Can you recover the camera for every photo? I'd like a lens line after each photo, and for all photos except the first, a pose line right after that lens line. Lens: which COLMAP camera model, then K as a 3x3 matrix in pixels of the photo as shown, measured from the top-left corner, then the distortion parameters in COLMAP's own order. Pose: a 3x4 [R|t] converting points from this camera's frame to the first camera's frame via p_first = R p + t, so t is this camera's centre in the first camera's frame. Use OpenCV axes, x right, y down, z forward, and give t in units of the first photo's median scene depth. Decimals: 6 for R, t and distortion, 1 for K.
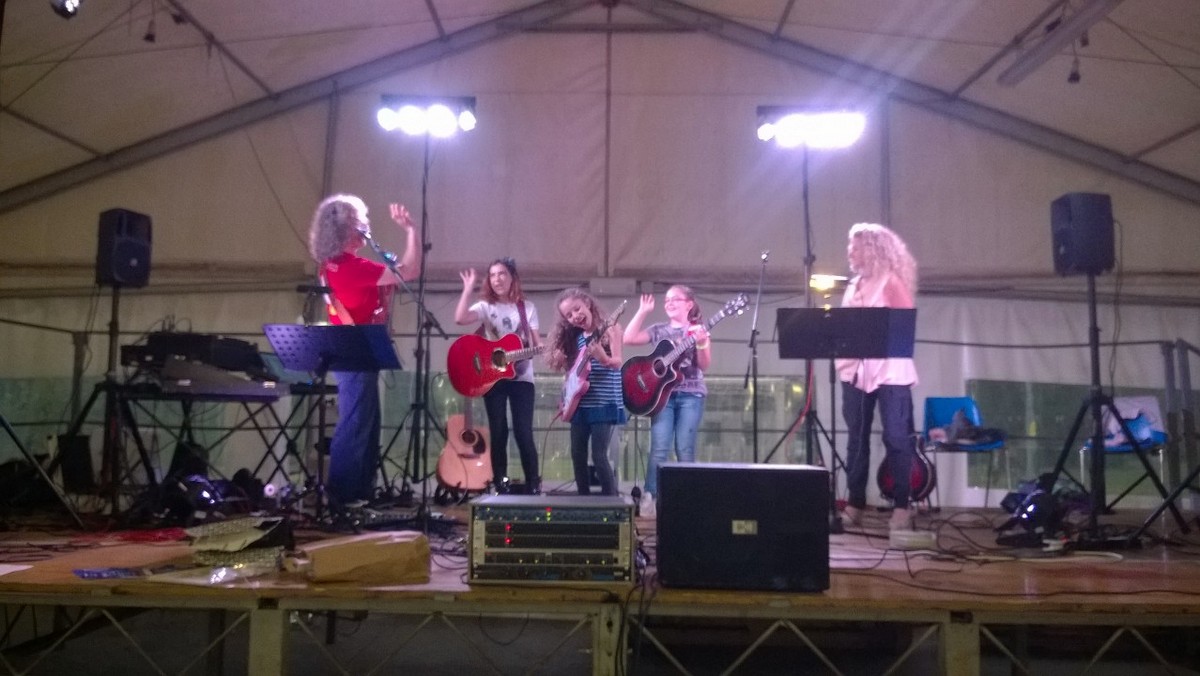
lens RADIAL K [[939.7, 0, 592.2], [0, 939.7, 321.6], [0, 0, 1]] dist [-0.009349, 0.001059]
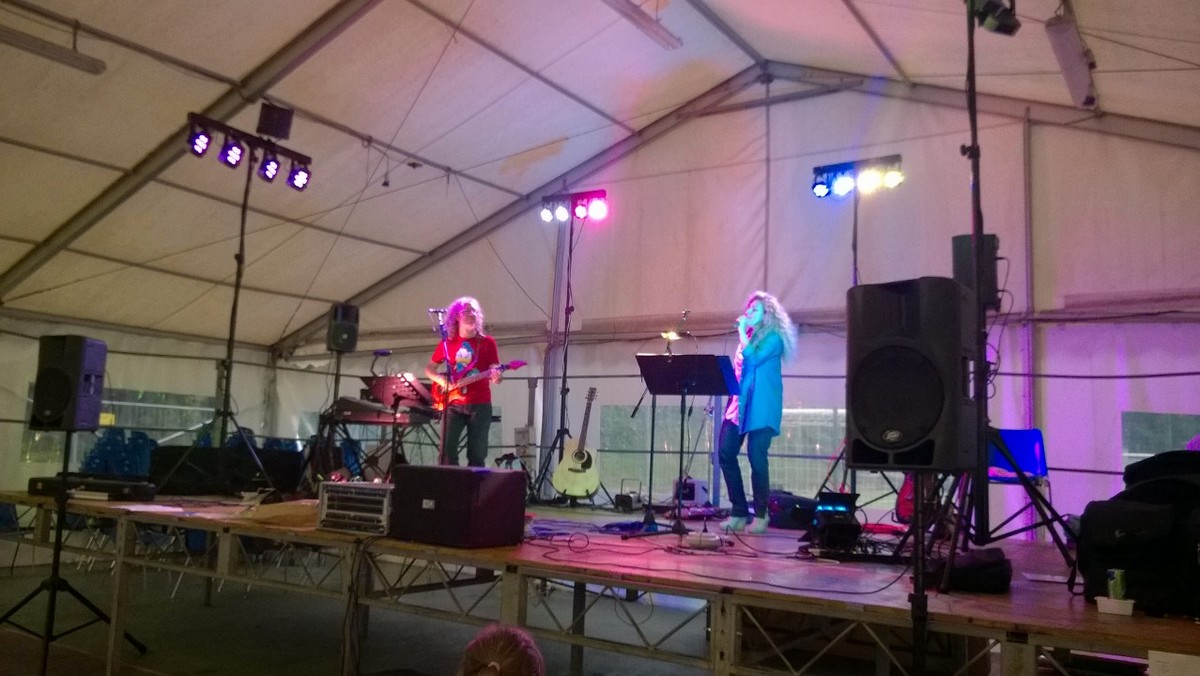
lens RADIAL K [[937.5, 0, 600.0], [0, 937.5, 338.0], [0, 0, 1]] dist [0.000992, -0.001871]
pose [[0.849509, -0.041149, -0.525966, 0.544669], [0.032457, 0.999142, -0.025744, -0.005402], [0.526574, 0.004798, 0.850116, -0.087725]]
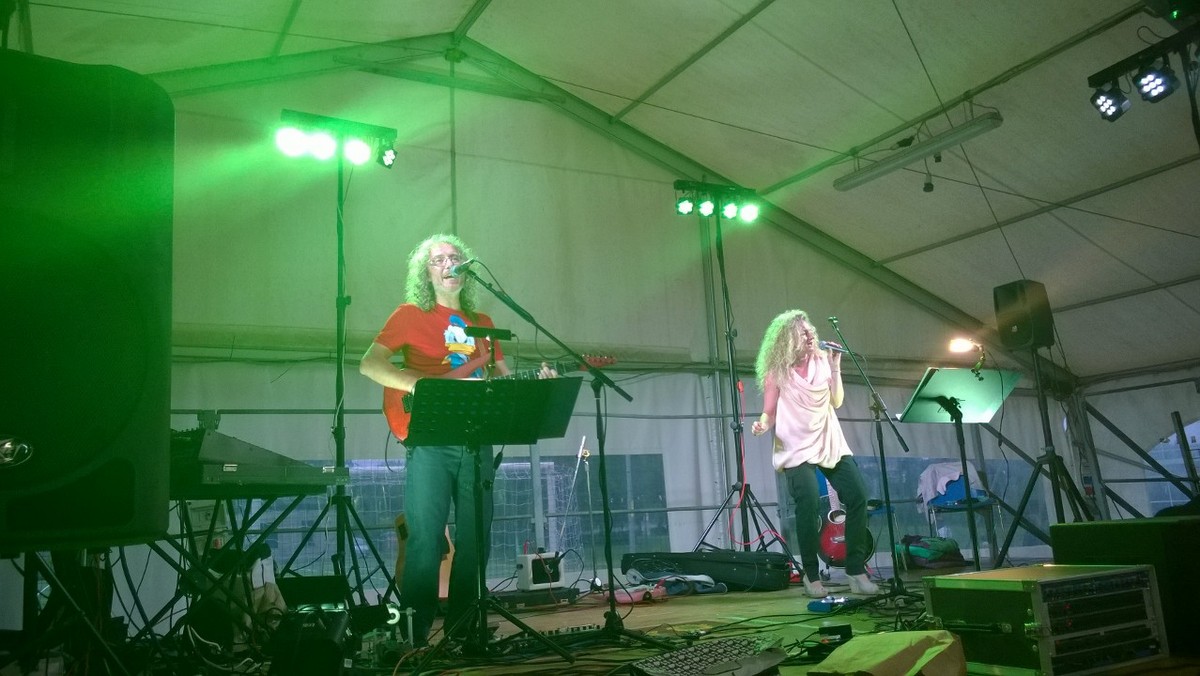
lens RADIAL K [[920.2, 0, 583.3], [0, 920.2, 337.2], [0, 0, 1]] dist [-0.000471, 0.001552]
pose [[0.869026, 0.037306, 0.493358, -0.390097], [0.006269, 0.996243, -0.086374, 0.021199], [-0.494727, 0.078154, 0.865527, 0.215630]]
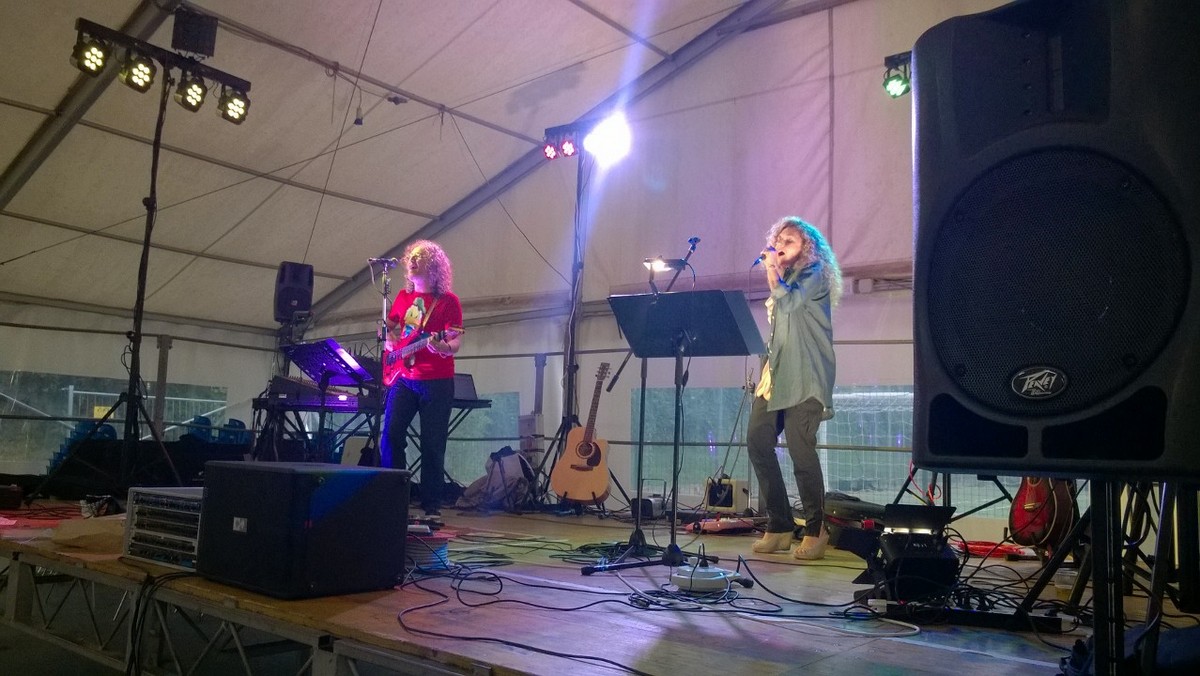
lens RADIAL K [[925.2, 0, 600.0], [0, 925.2, 338.0], [0, 0, 1]] dist [0.005420, 0.002501]
pose [[0.794109, -0.052798, -0.605477, 0.462298], [0.045922, 0.998584, -0.026848, 0.028294], [0.606037, -0.006485, 0.795410, 0.195590]]
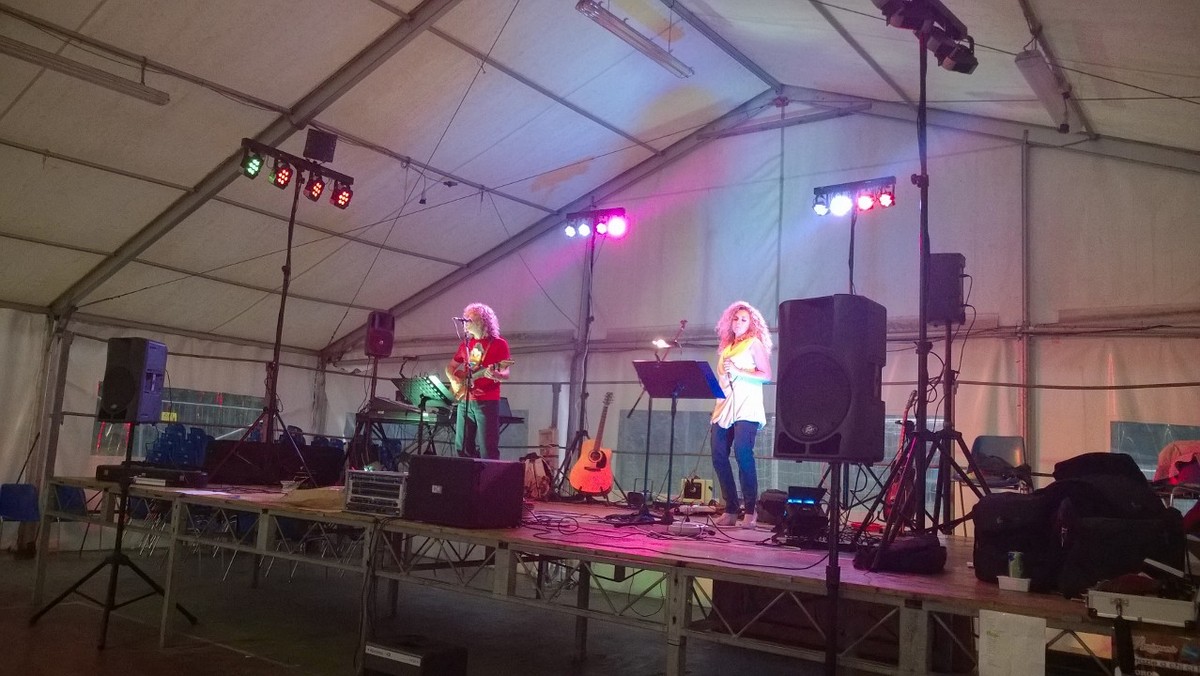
lens RADIAL K [[935.1, 0, 600.0], [0, 935.1, 338.0], [0, 0, 1]] dist [-0.009230, 0.054016]
pose [[0.817751, -0.038053, -0.574312, 0.634985], [0.019967, 0.999087, -0.037768, 0.000749], [0.575225, 0.019417, 0.817765, -0.130234]]
